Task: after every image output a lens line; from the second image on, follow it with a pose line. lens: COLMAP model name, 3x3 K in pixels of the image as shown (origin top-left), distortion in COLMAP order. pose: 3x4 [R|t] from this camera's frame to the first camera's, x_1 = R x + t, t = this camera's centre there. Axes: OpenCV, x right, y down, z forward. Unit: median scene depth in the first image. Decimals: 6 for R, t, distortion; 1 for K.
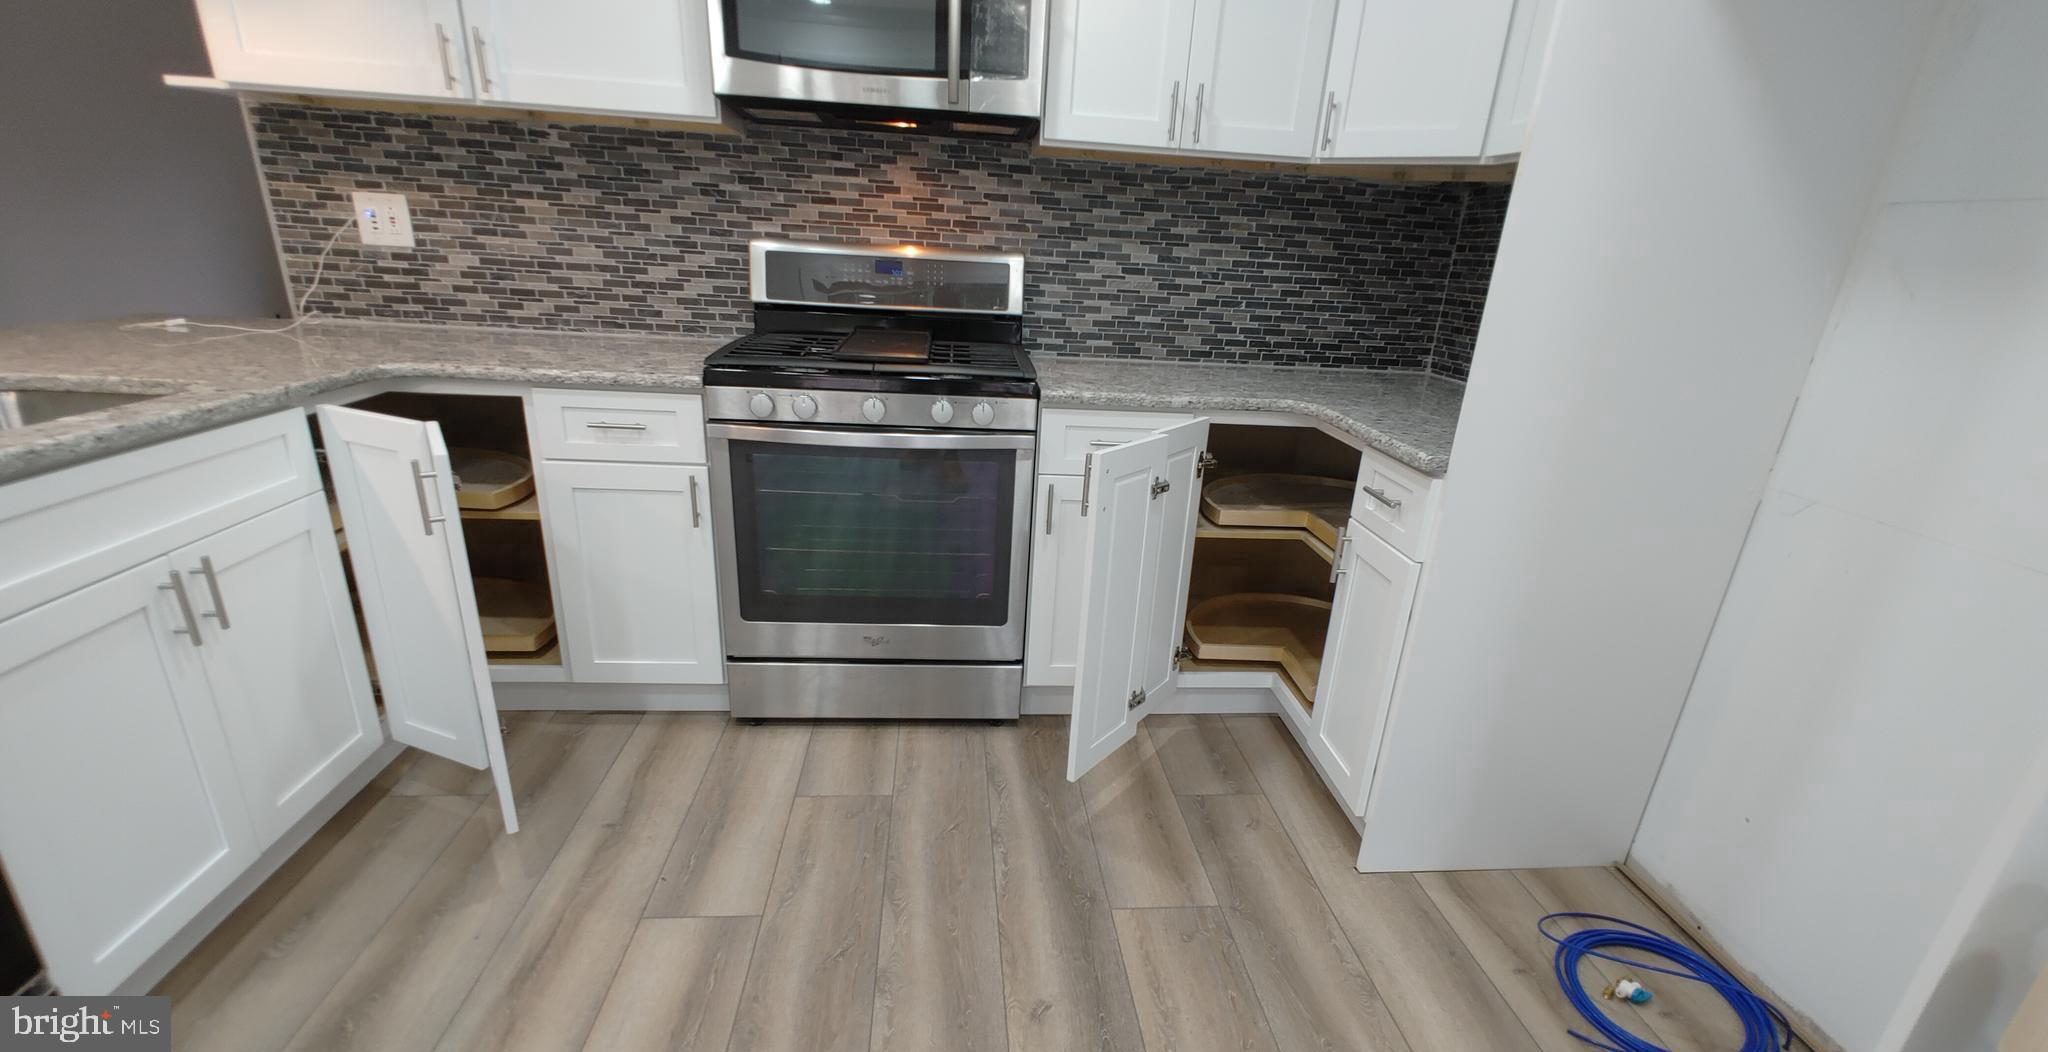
lens RADIAL K [[885.3, 0, 1034.7], [0, 885.3, 583.4], [0, 0, 1]] dist [0.002760, 0.001298]
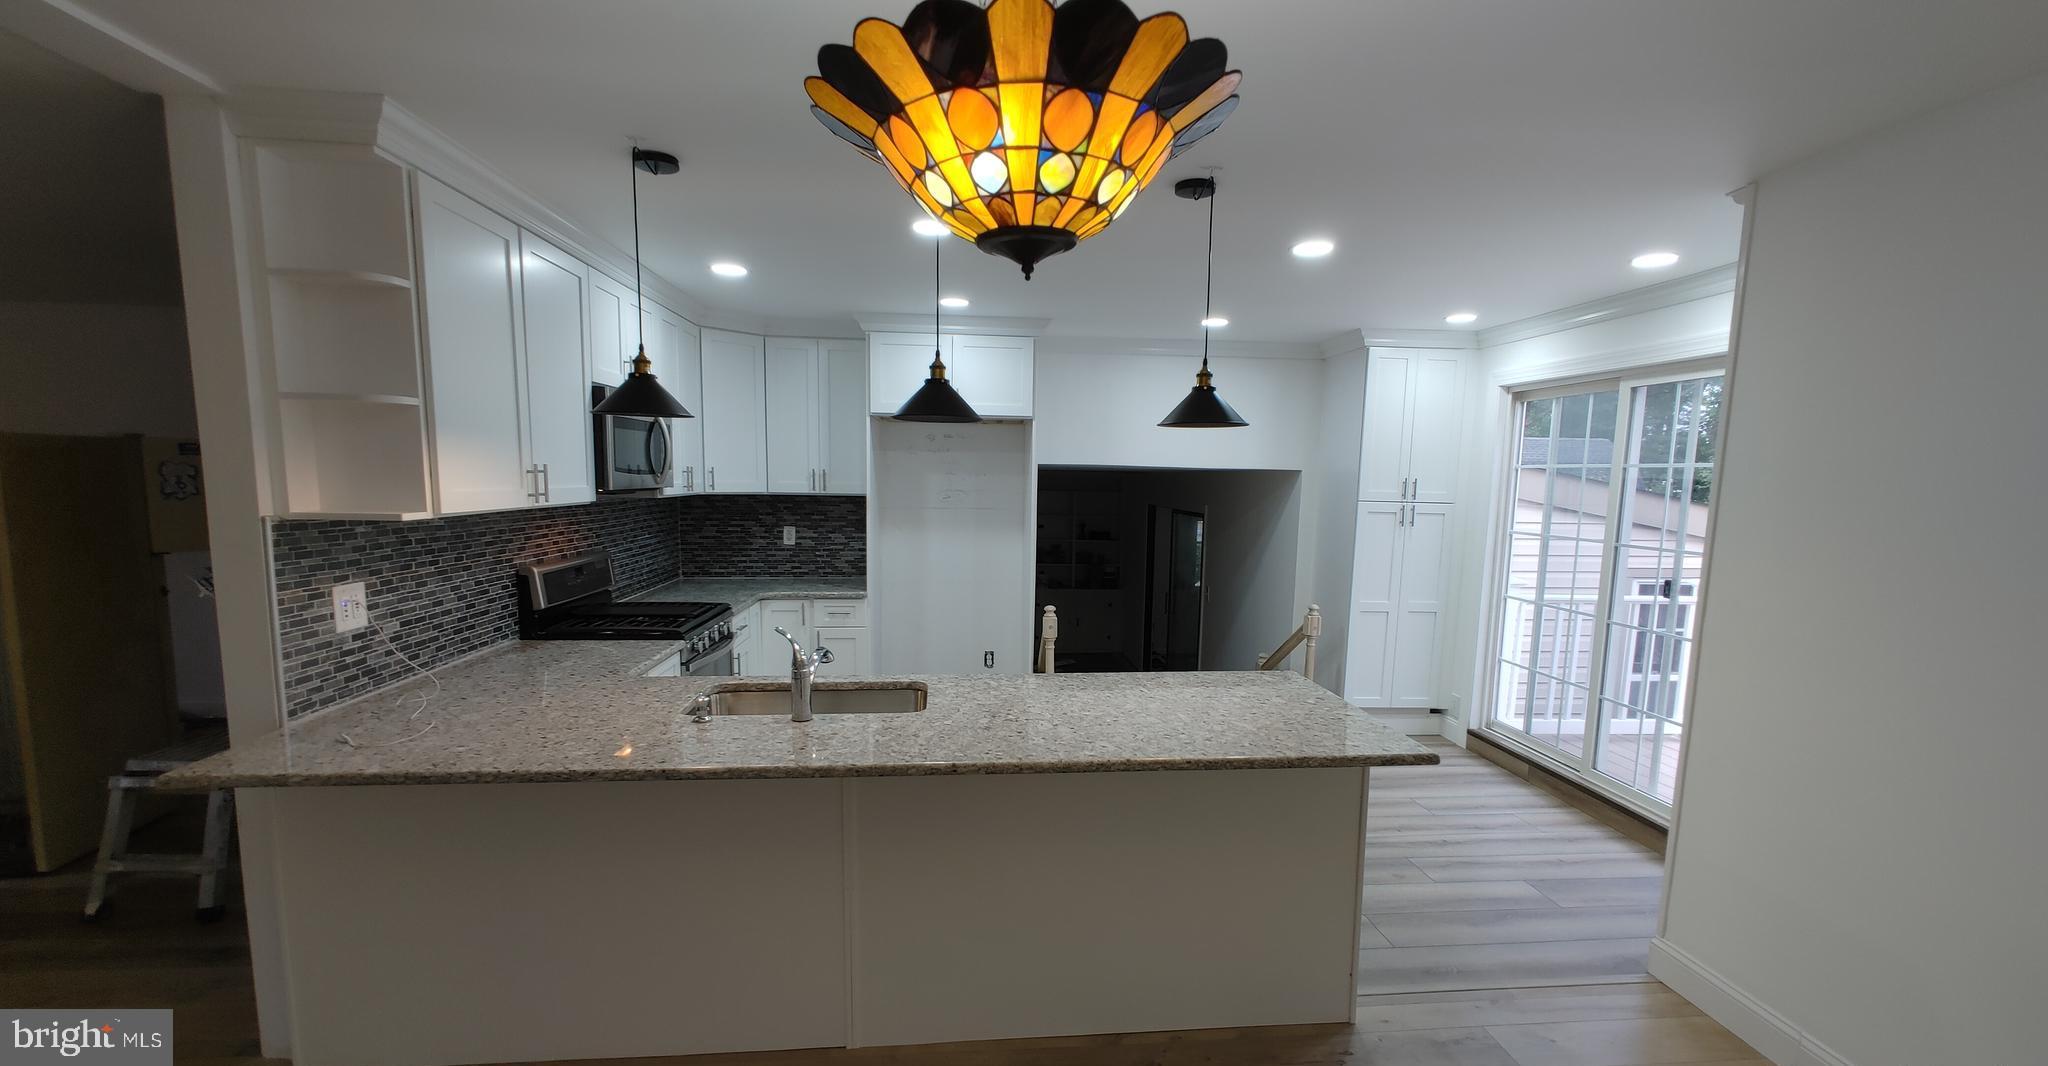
lens RADIAL K [[878.0, 0, 1039.3], [0, 878.0, 590.7], [0, 0, 1]] dist [-0.001207, 0.000209]
pose [[-0.000824, -0.185815, 0.982584, -1.710195], [0.349489, 0.920570, 0.174380, -0.311767], [-0.936940, 0.343546, 0.064182, 0.145043]]
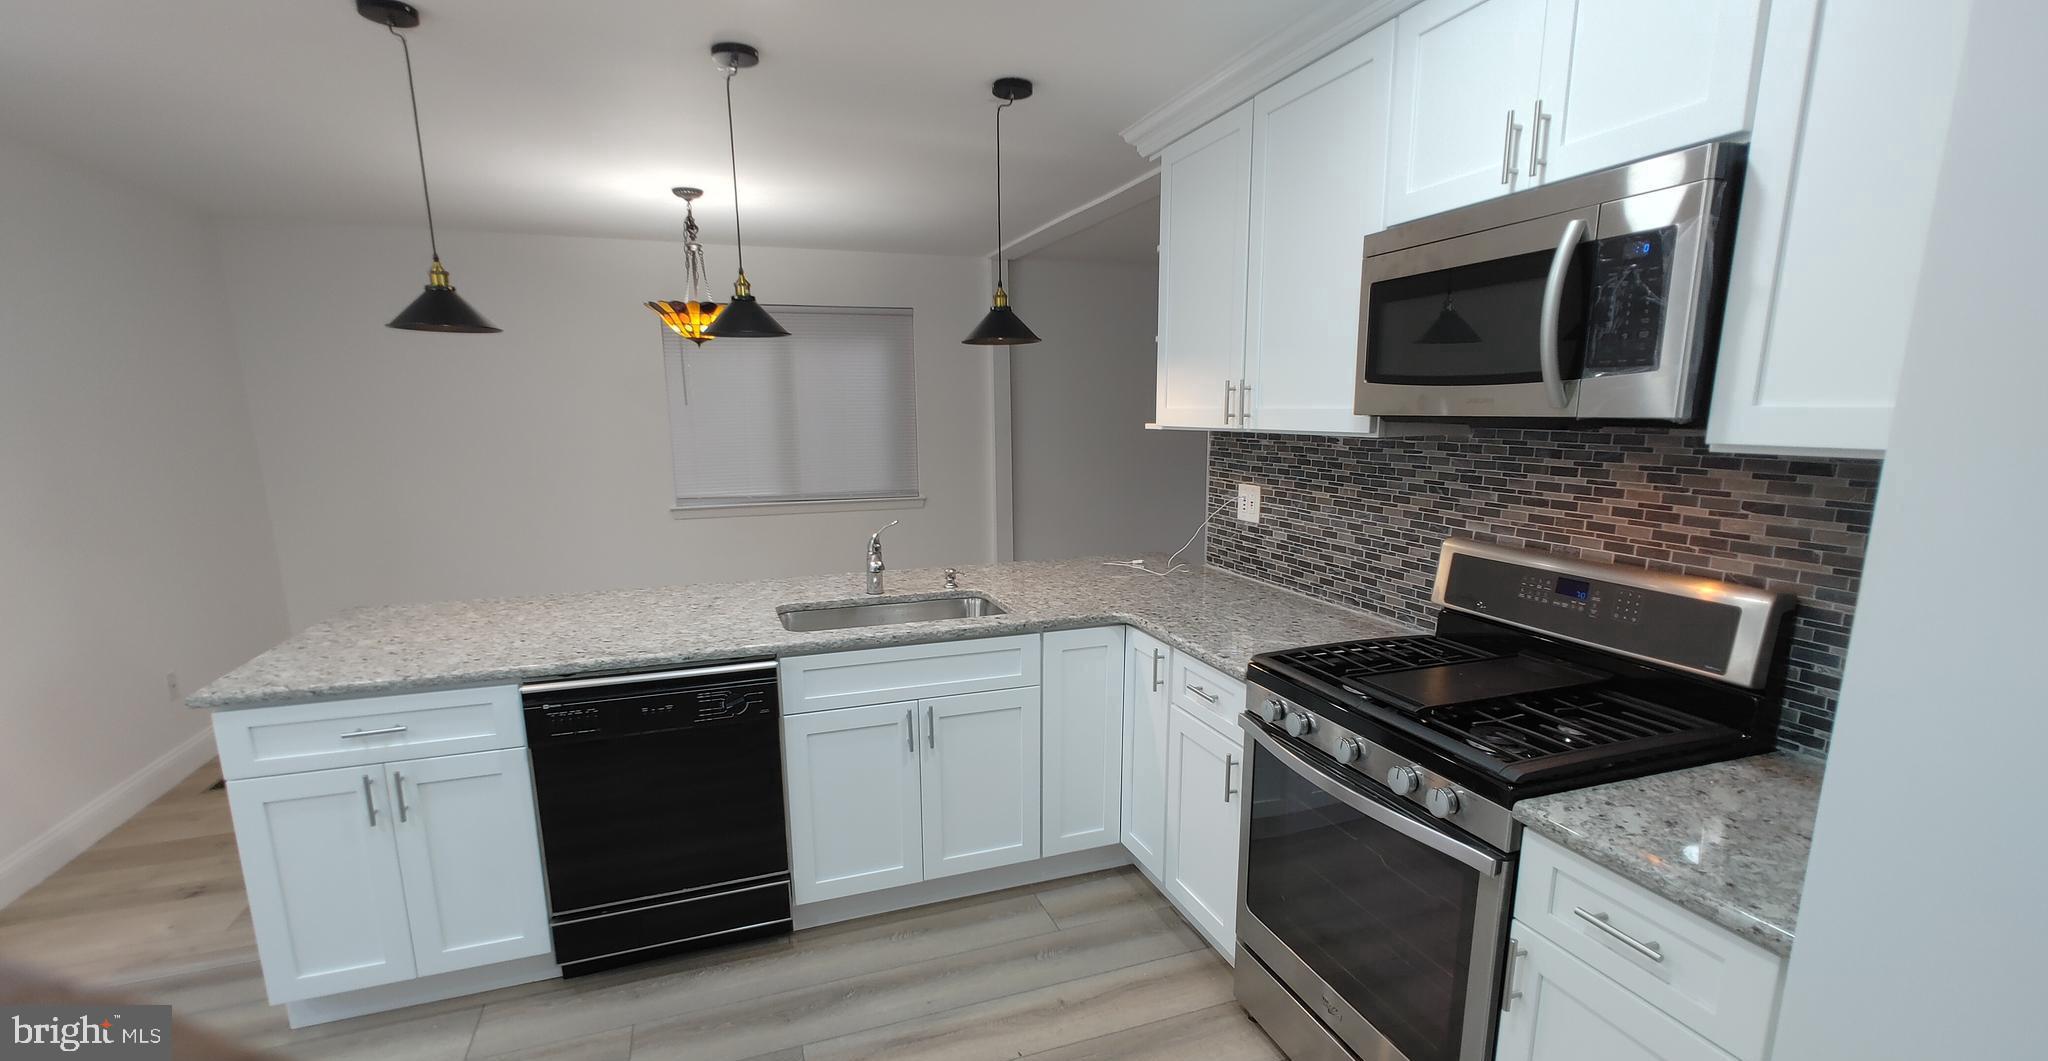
lens RADIAL K [[884.7, 0, 1030.7], [0, 884.7, 591.6], [0, 0, 1]] dist [0.000081, 0.000019]
pose [[0.256019, 0.143137, -0.956016, 0.455460], [-0.333649, 0.941285, 0.051581, -0.236064], [0.907267, 0.305768, 0.288744, 0.348910]]
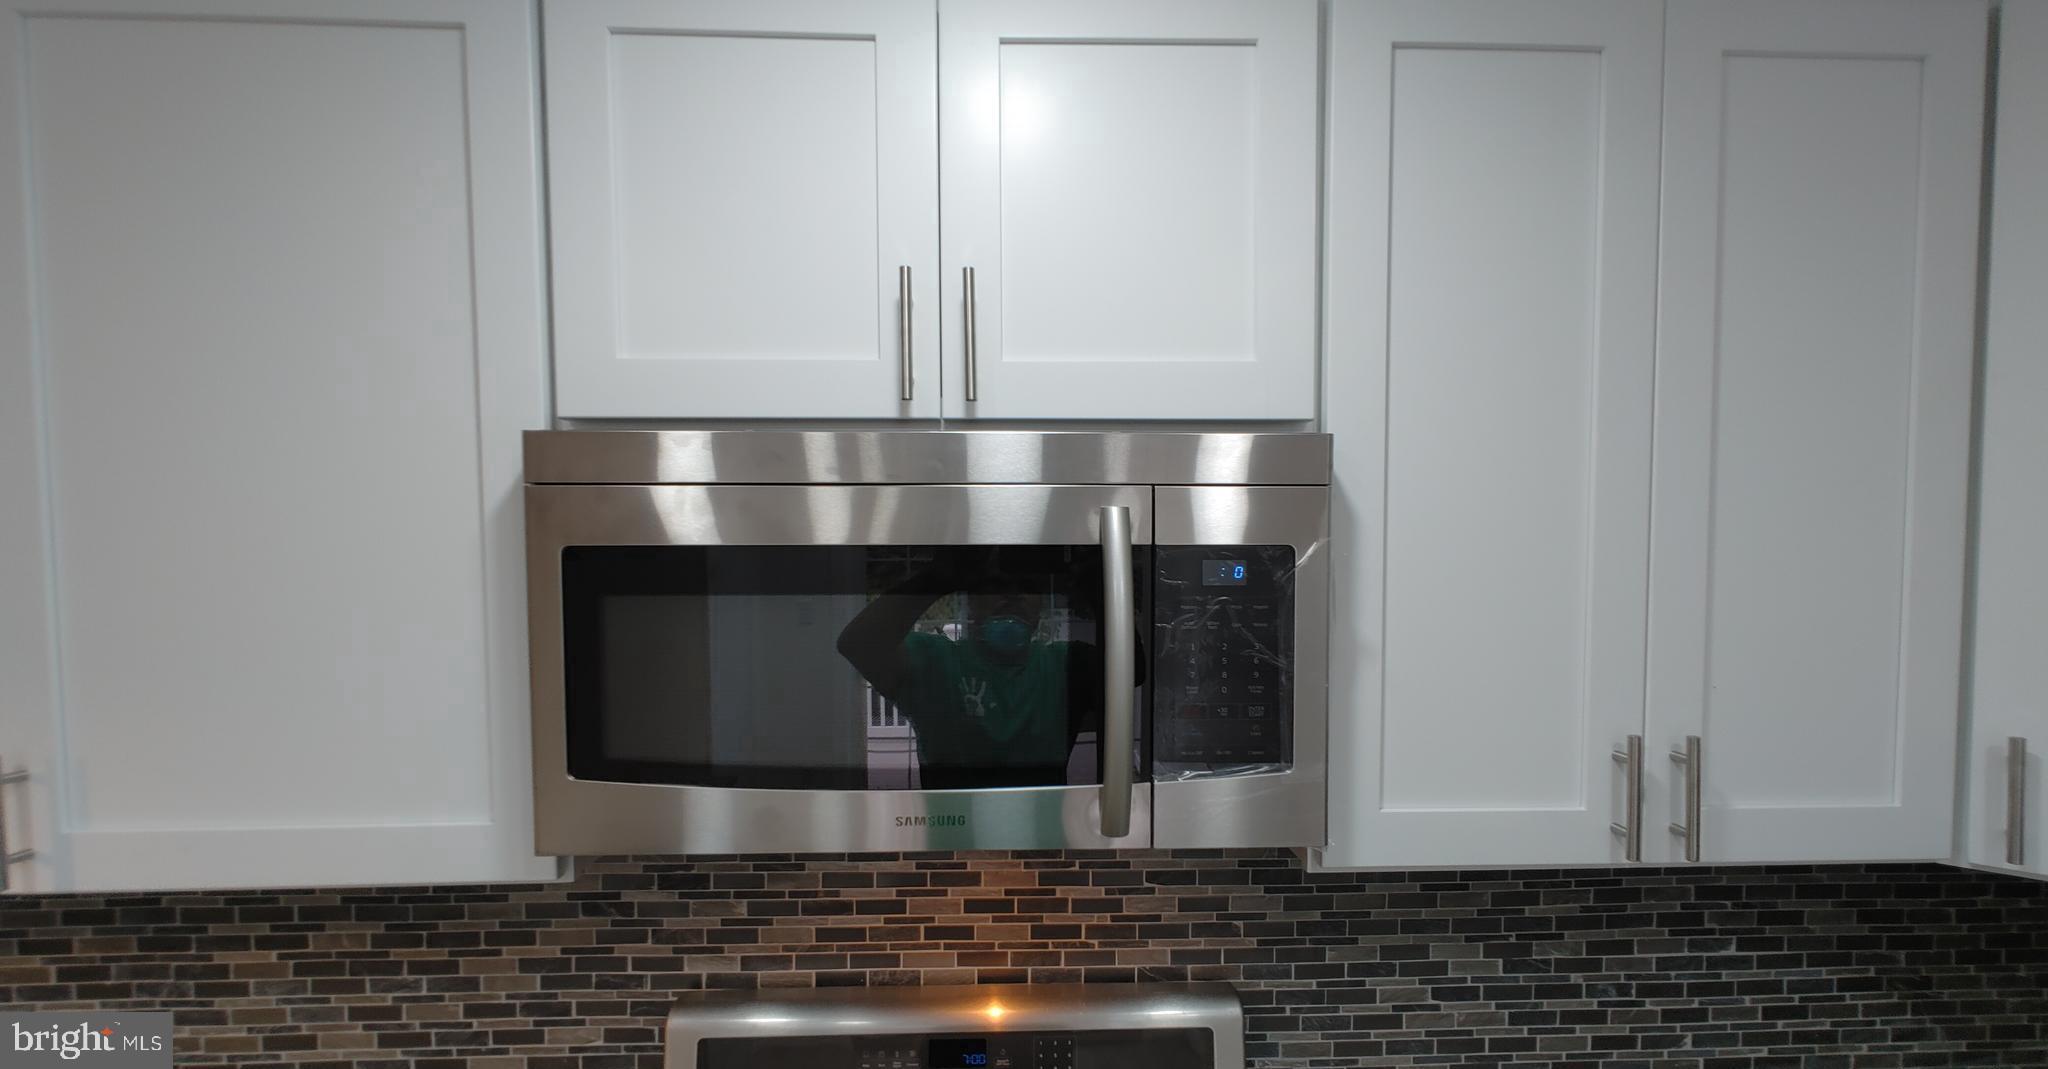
lens RADIAL K [[887.6, 0, 1037.8], [0, 887.6, 593.4], [0, 0, 1]] dist [0.001303, 0.001063]
pose [[0.997272, -0.054349, -0.049951, -0.085821], [0.034608, 0.941956, -0.333949, -0.428904], [0.065201, 0.331309, 0.941267, 0.480885]]
